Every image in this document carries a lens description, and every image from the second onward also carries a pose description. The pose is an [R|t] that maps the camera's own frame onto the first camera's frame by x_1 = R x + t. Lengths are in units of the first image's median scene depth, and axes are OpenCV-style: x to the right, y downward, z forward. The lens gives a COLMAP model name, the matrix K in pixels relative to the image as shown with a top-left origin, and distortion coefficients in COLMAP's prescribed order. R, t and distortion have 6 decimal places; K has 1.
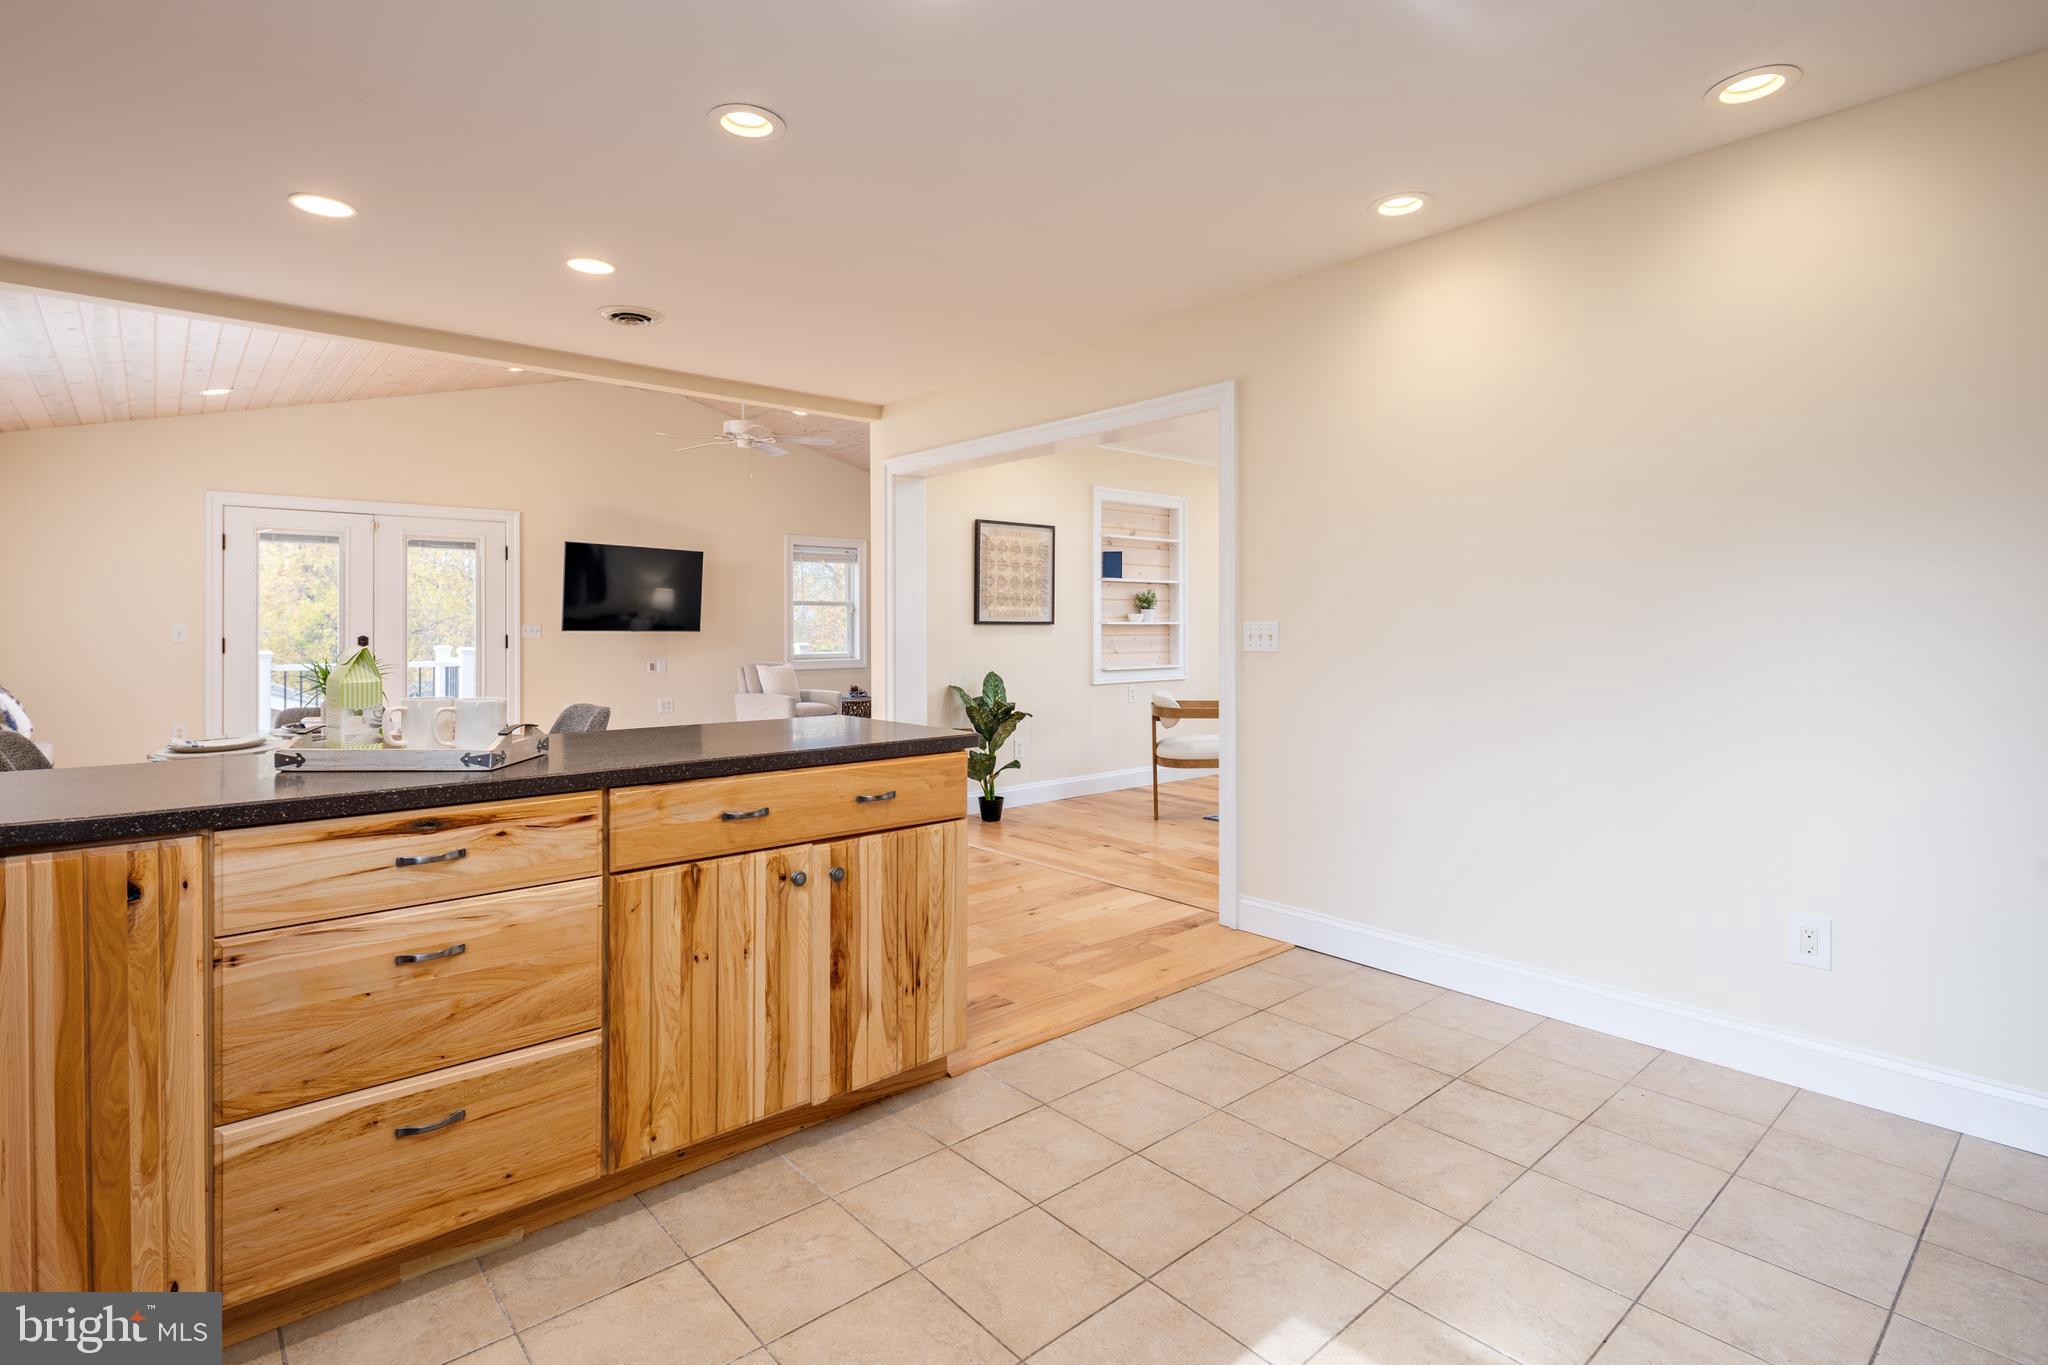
lens RADIAL K [[994.2, 0, 1018.9], [0, 994.2, 623.0], [0, 0, 1]] dist [0.006029, -0.005715]
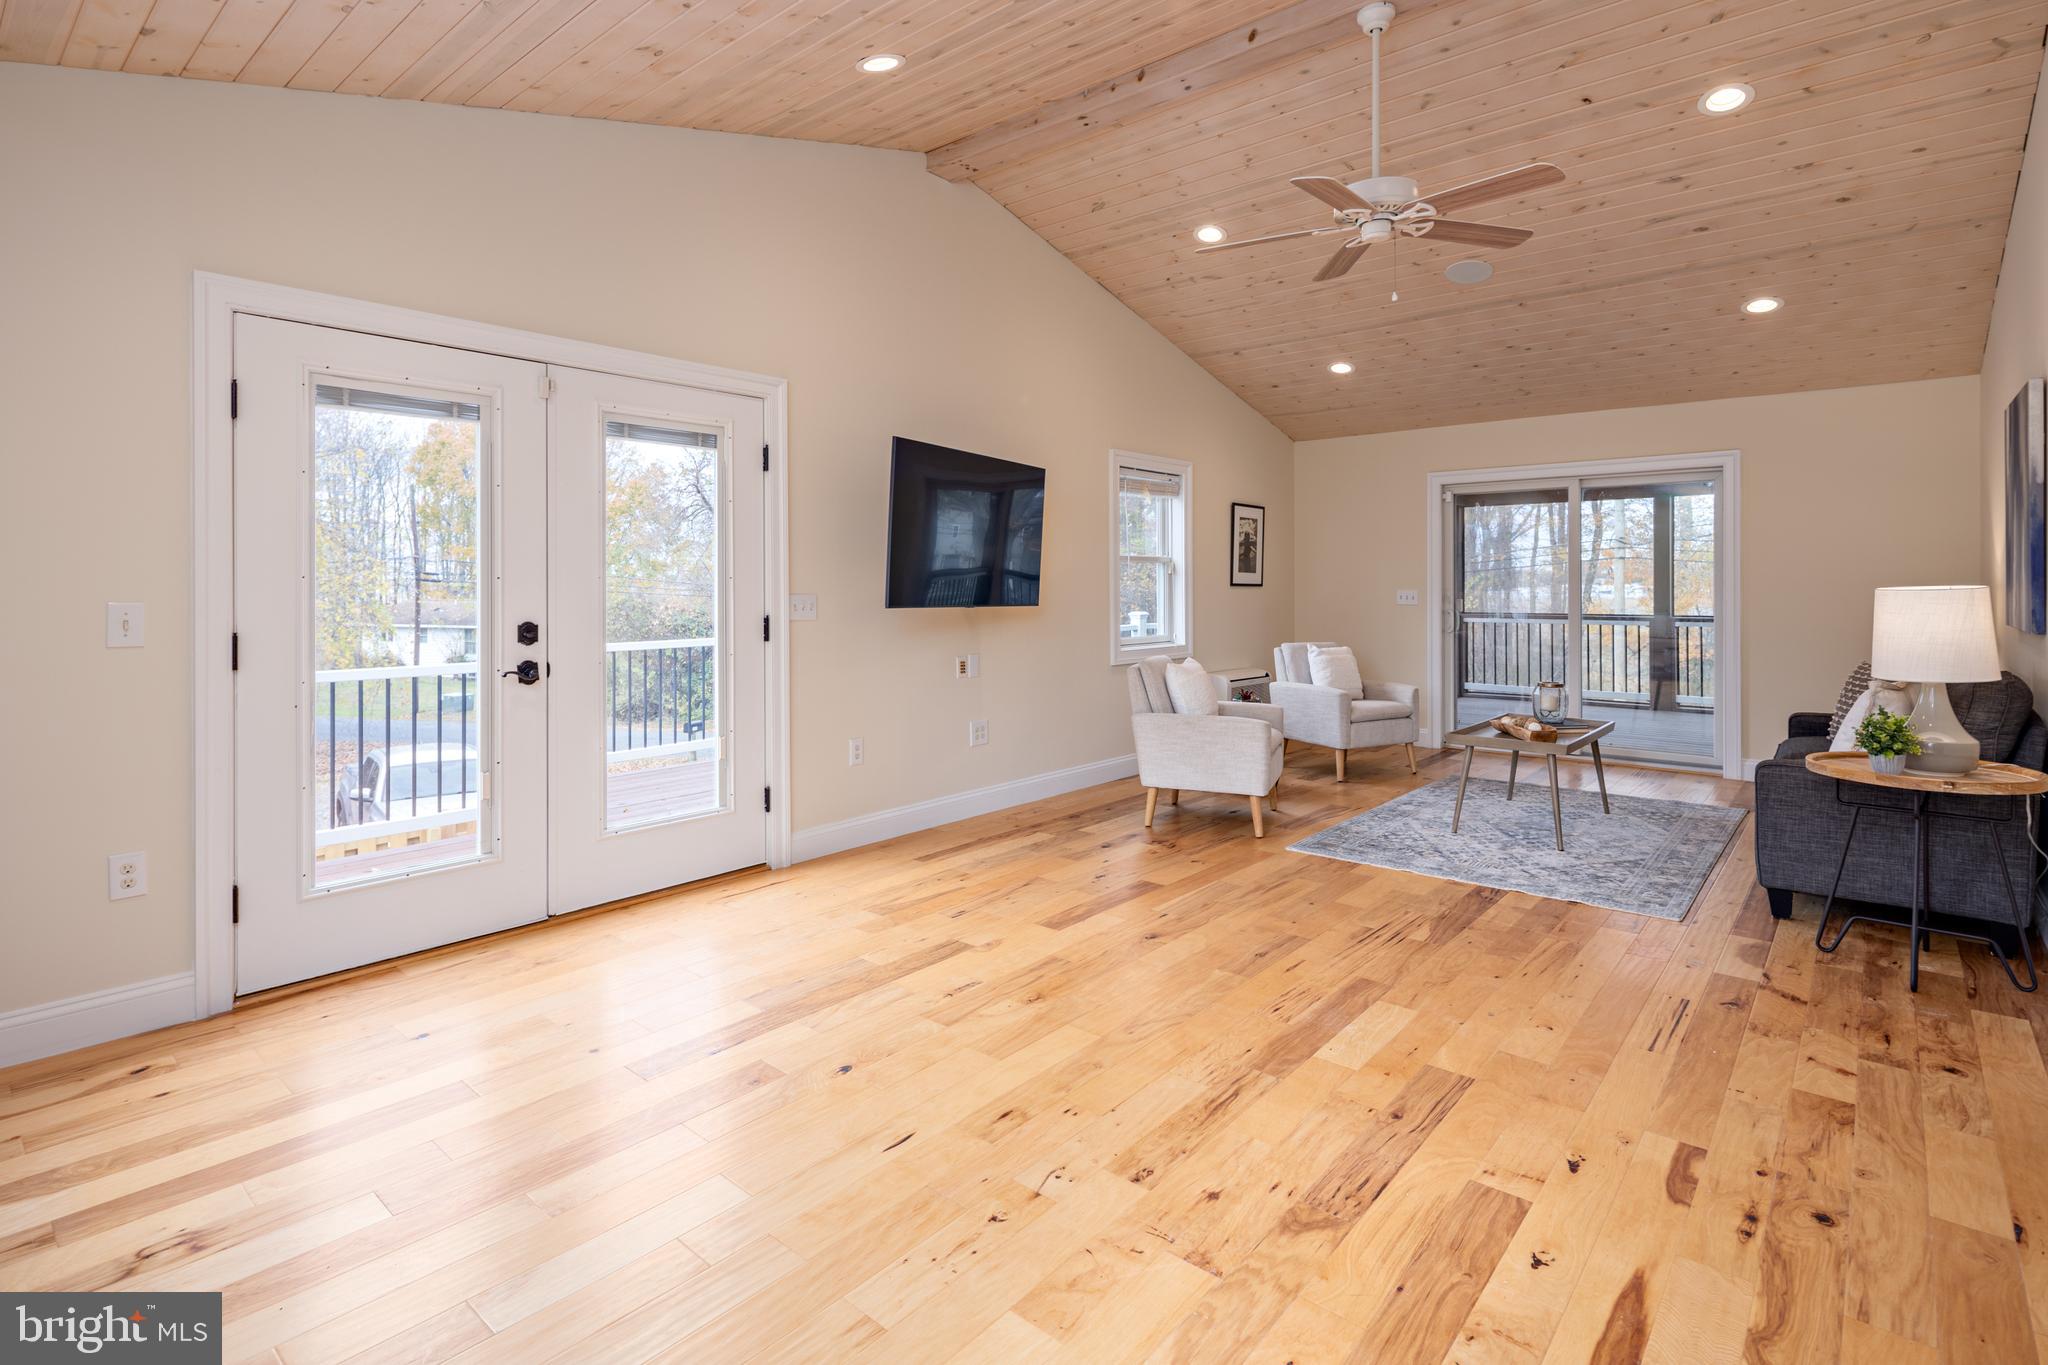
lens RADIAL K [[994.2, 0, 1015.9], [0, 994.2, 588.7], [0, 0, 1]] dist [0.006029, -0.005715]
pose [[0.990108, -0.001368, 0.140298, -0.503792], [0.000768, 0.999990, 0.004332, -0.004622], [-0.140303, -0.004181, 0.990100, 0.513651]]
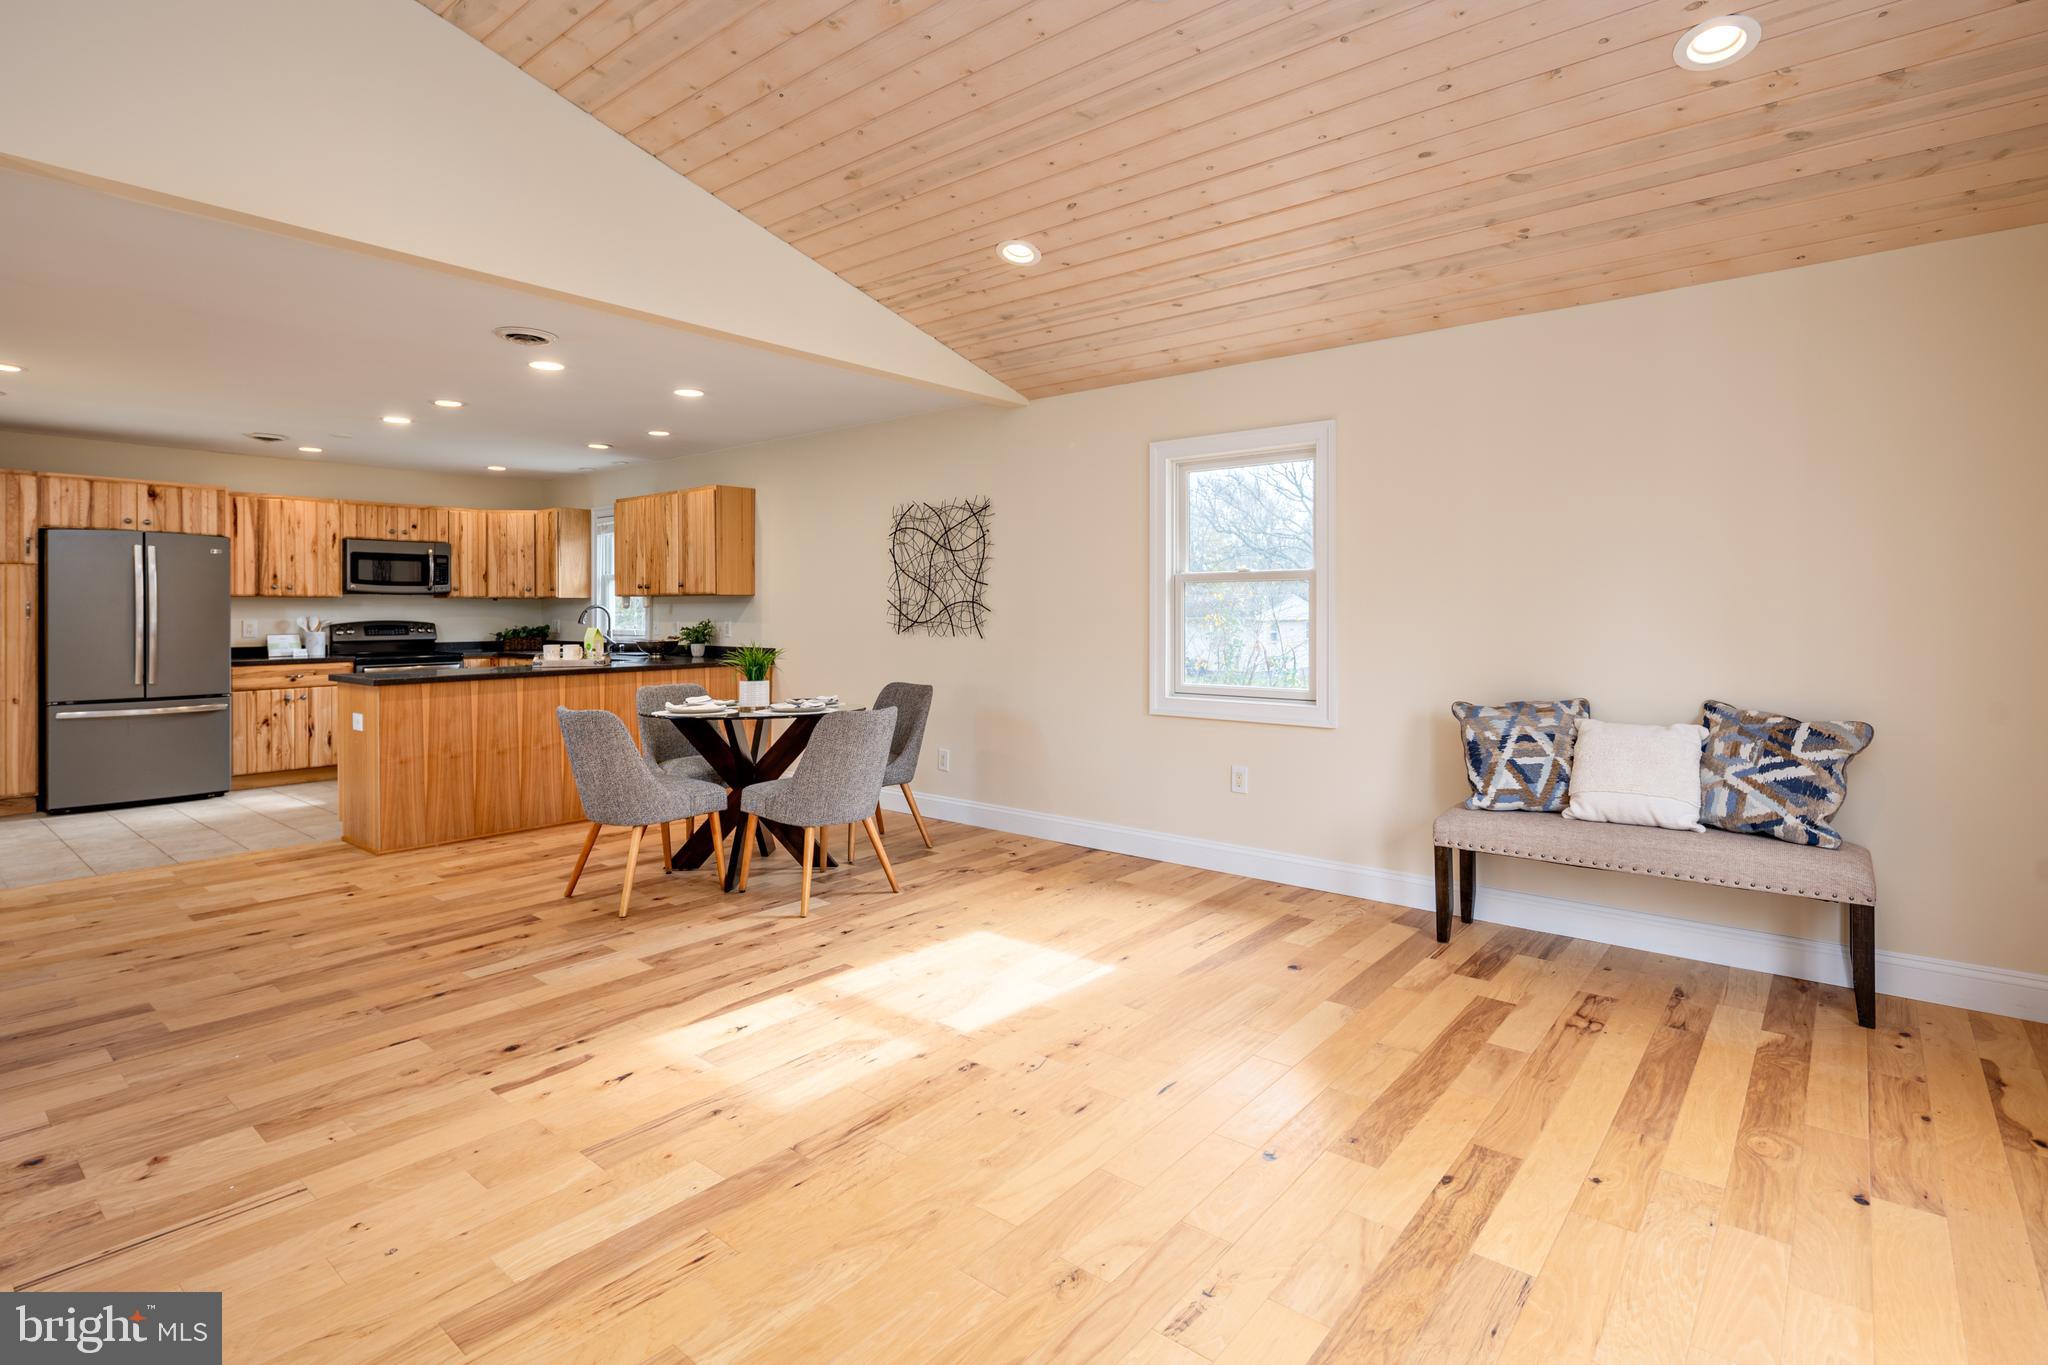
lens RADIAL K [[994.2, 0, 1016.6], [0, 994.2, 611.6], [0, 0, 1]] dist [0.006029, -0.005715]
pose [[-0.987181, 0.004336, -0.159549, -0.392037], [0.004461, 0.999990, -0.000423, -0.005289], [0.159545, -0.001130, -0.987190, 1.135968]]
